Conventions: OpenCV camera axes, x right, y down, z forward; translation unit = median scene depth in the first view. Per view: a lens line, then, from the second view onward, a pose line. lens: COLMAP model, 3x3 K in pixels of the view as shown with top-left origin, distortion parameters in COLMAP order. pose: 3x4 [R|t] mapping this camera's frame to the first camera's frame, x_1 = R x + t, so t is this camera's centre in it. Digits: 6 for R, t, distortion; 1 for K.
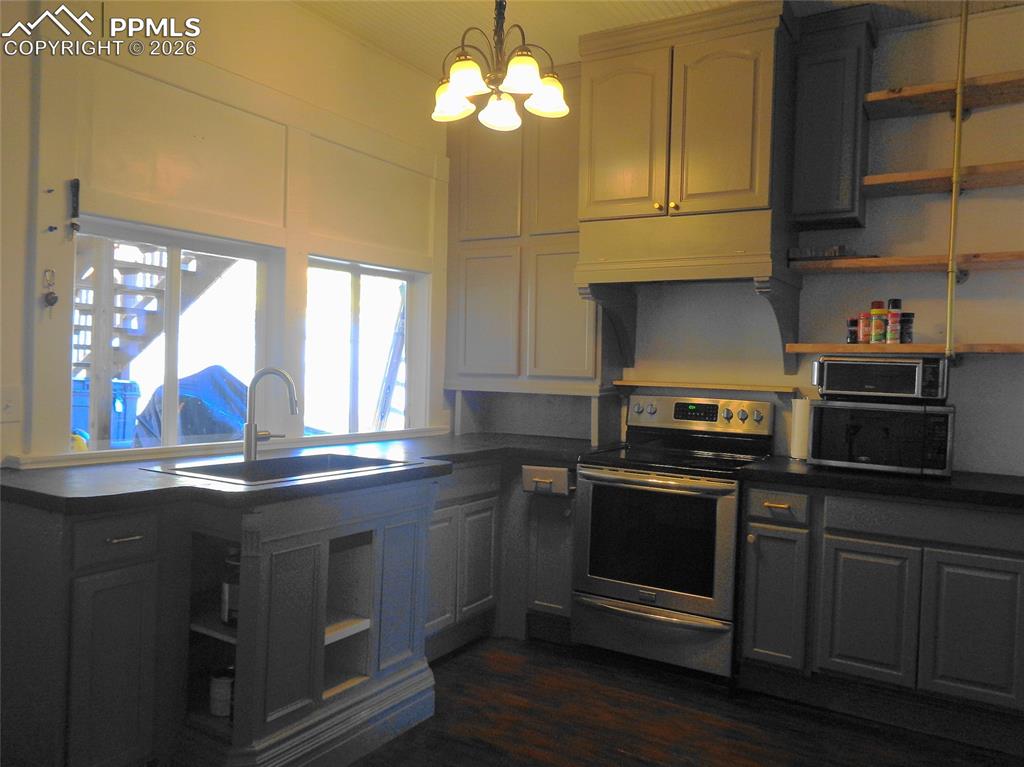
lens RADIAL K [[789.2, 0, 543.1], [0, 789.2, 385.9], [0, 0, 1]] dist [0.040889, -0.002072]
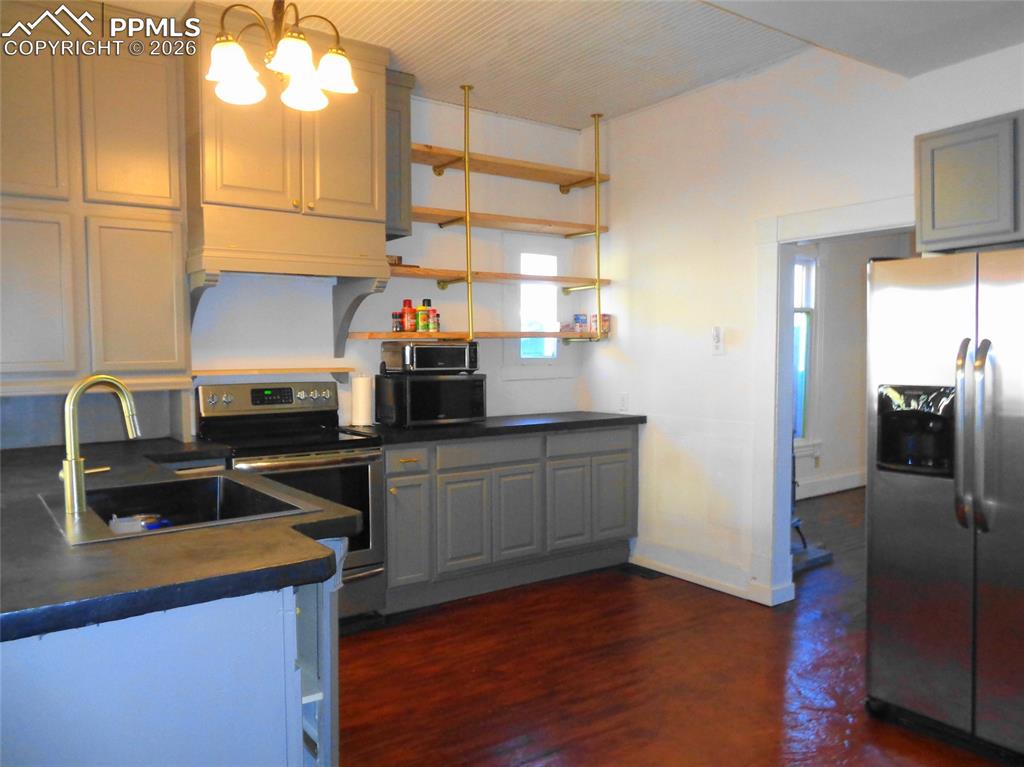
lens RADIAL K [[757.7, 0, 513.1], [0, 757.7, 382.9], [0, 0, 1]] dist [-0.011083, 0.004185]
pose [[0.414578, -0.069224, 0.907377, -0.708892], [0.046856, 0.997404, 0.054684, -0.030676], [-0.908807, 0.019845, 0.416745, 0.333053]]
